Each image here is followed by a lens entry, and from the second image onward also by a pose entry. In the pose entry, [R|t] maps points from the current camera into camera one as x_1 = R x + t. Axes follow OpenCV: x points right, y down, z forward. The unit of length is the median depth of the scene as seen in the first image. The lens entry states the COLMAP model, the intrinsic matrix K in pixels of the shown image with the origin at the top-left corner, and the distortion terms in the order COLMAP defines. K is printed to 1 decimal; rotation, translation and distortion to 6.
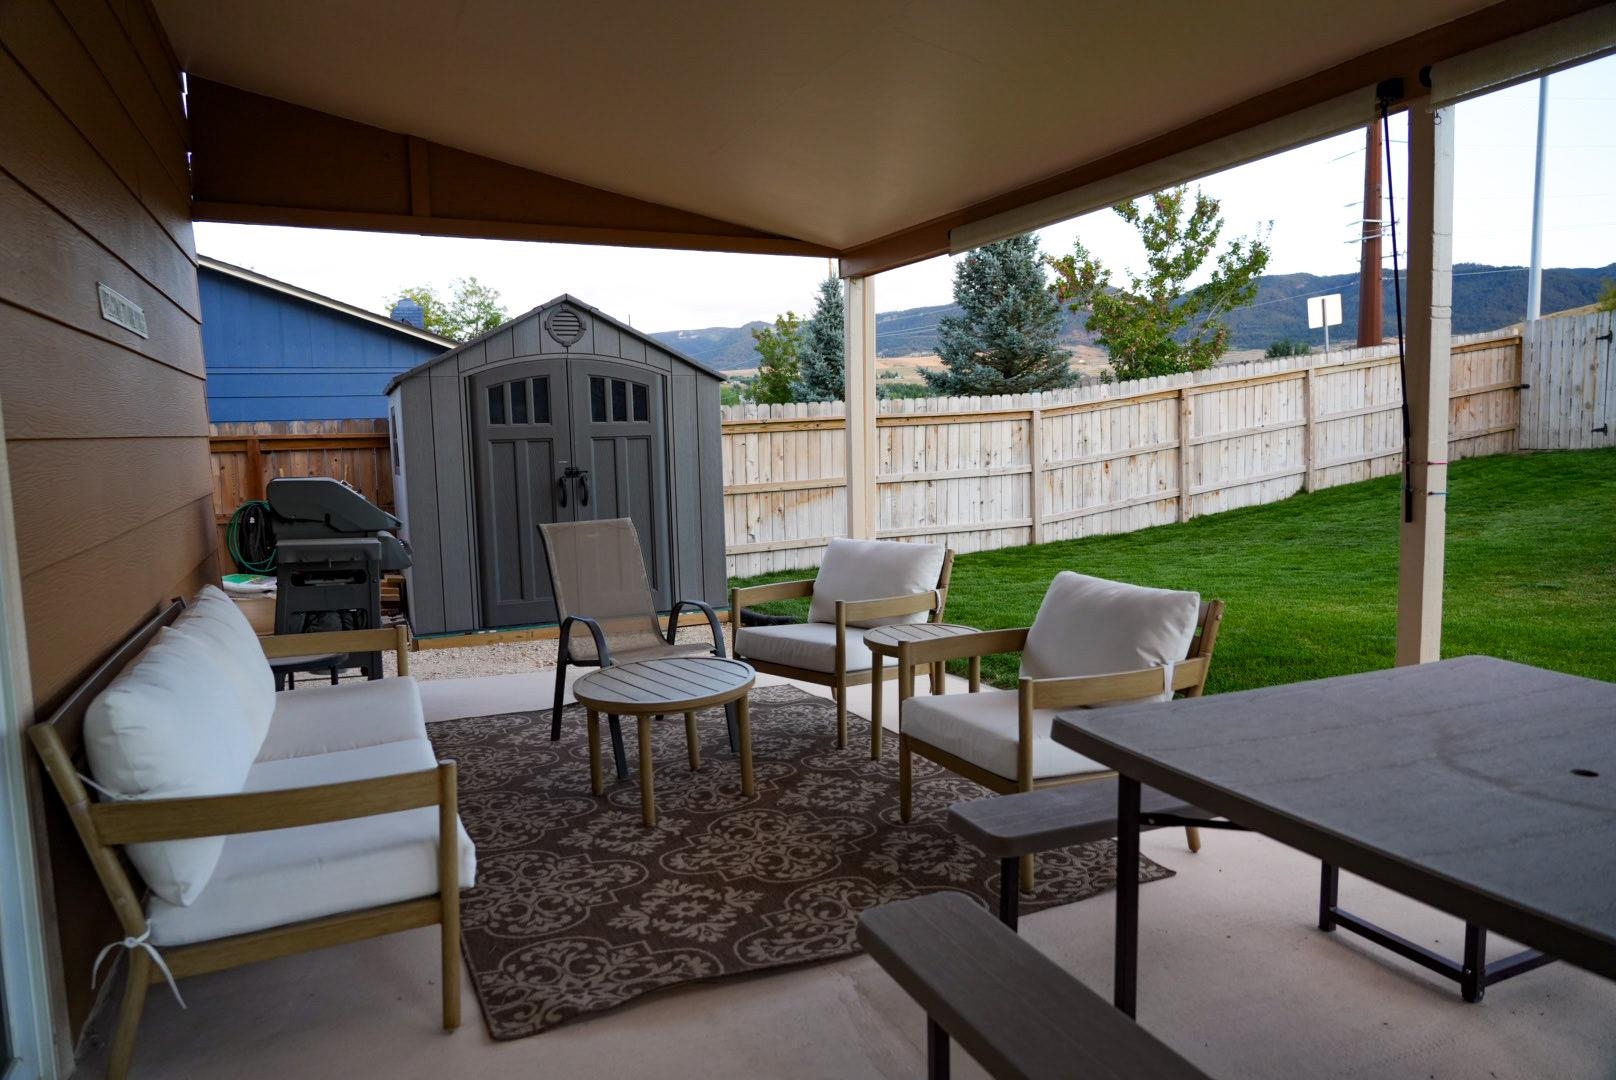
lens RADIAL K [[1080.2, 0, 808.0], [0, 1080.2, 540.0], [0, 0, 1]] dist [-0.003443, 0.004266]
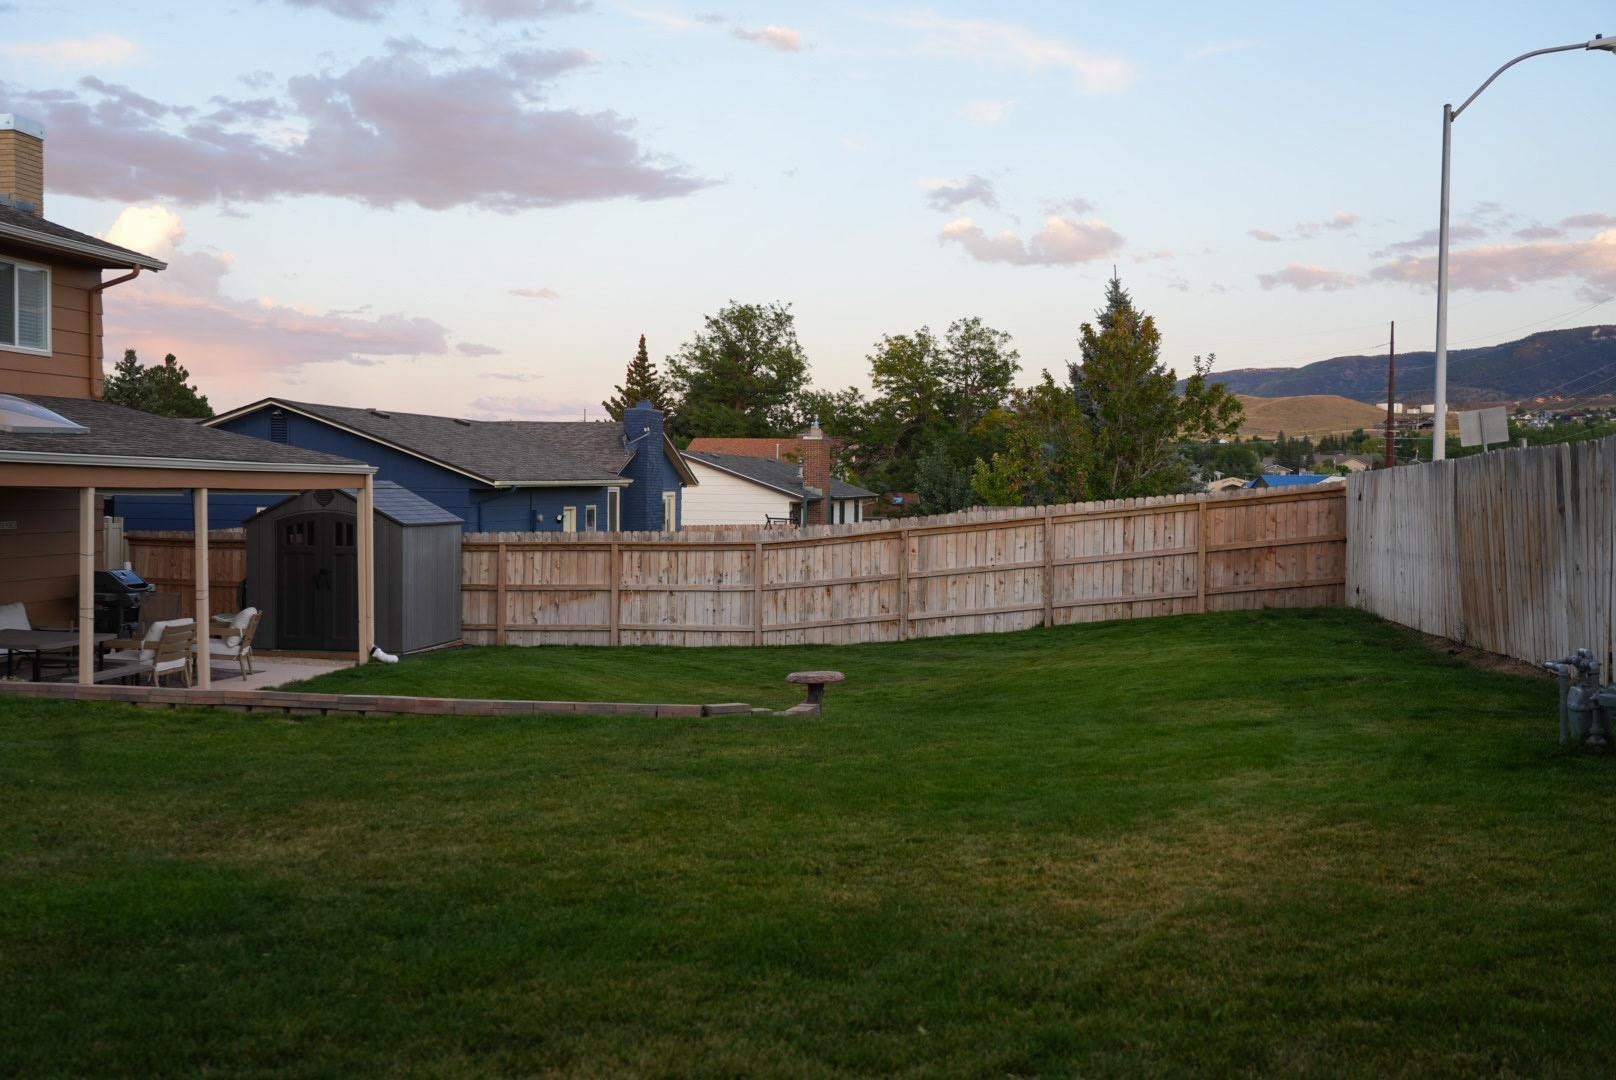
lens RADIAL K [[1619.9, 0, 808.0], [0, 1619.9, 540.0], [0, 0, 1]] dist [0.003494, 0.014384]
pose [[0.845211, 0.054256, -0.531671, 1.246979], [-0.088350, 0.995330, -0.038880, -0.050864], [0.527079, 0.079835, 0.846058, -0.602438]]
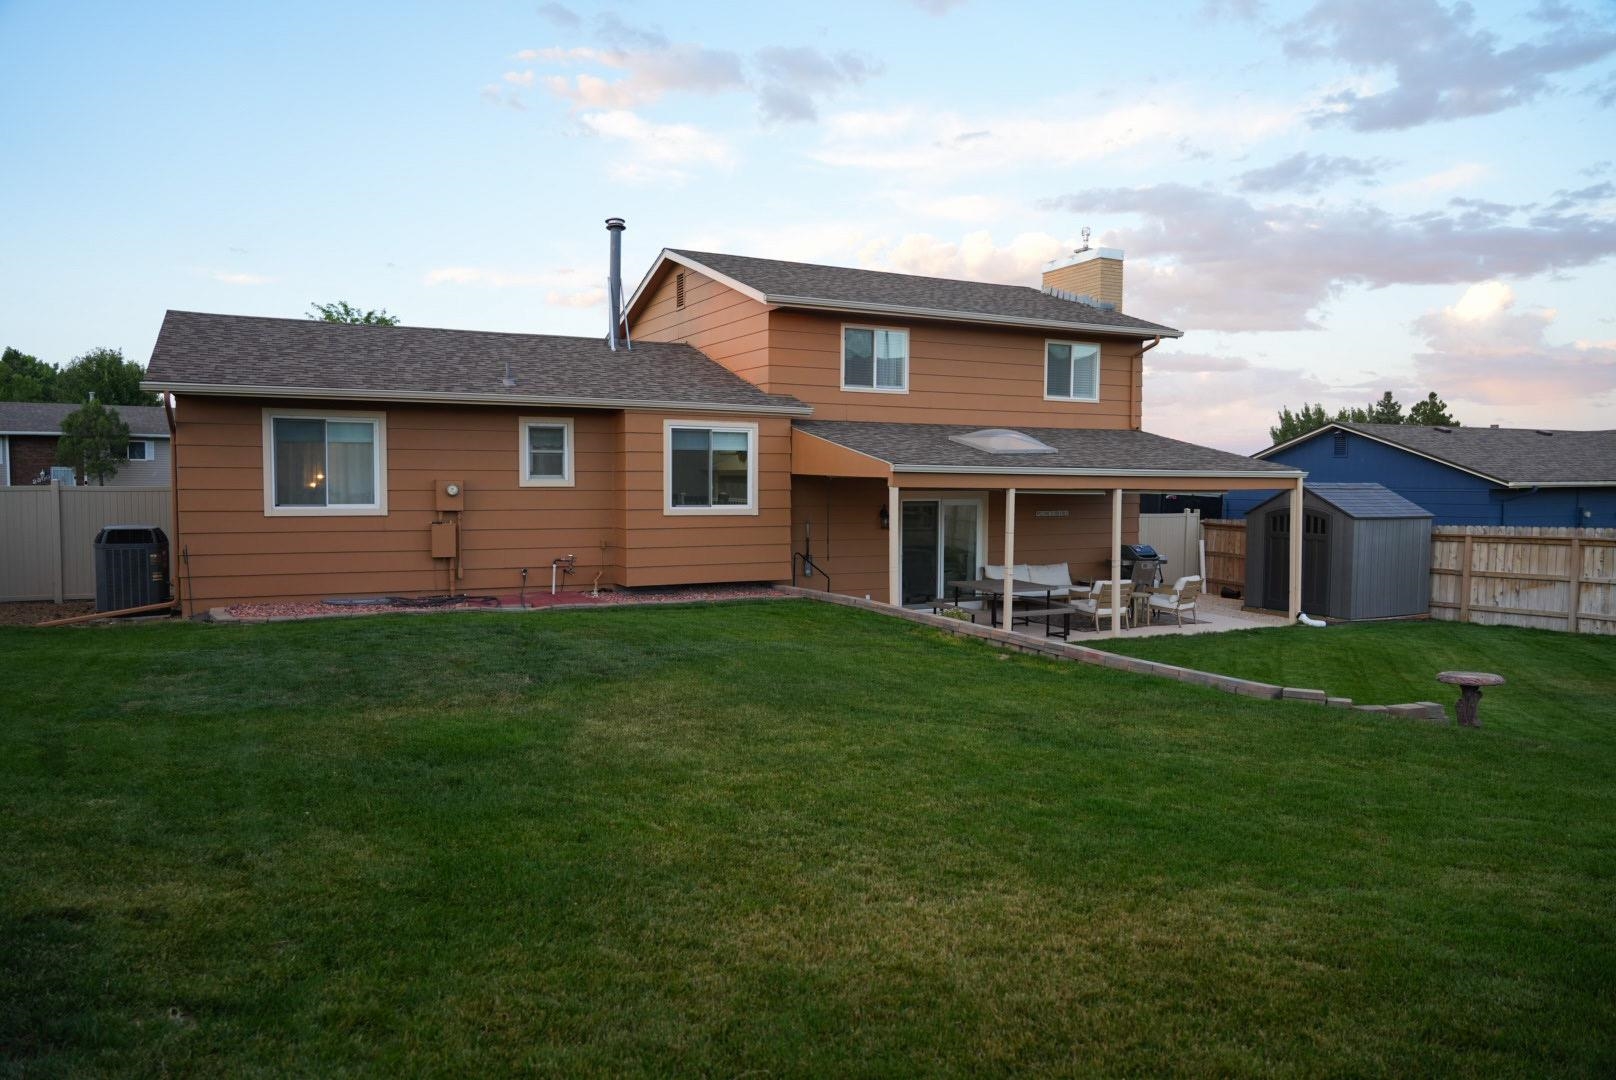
lens RADIAL K [[1080.2, 0, 808.0], [0, 1080.2, 540.0], [0, 0, 1]] dist [-0.003443, 0.004266]
pose [[0.059810, 0.081820, -0.994851, 1.360174], [-0.106197, 0.991501, 0.075159, -0.098598], [0.992545, 0.101155, 0.067991, -0.181233]]
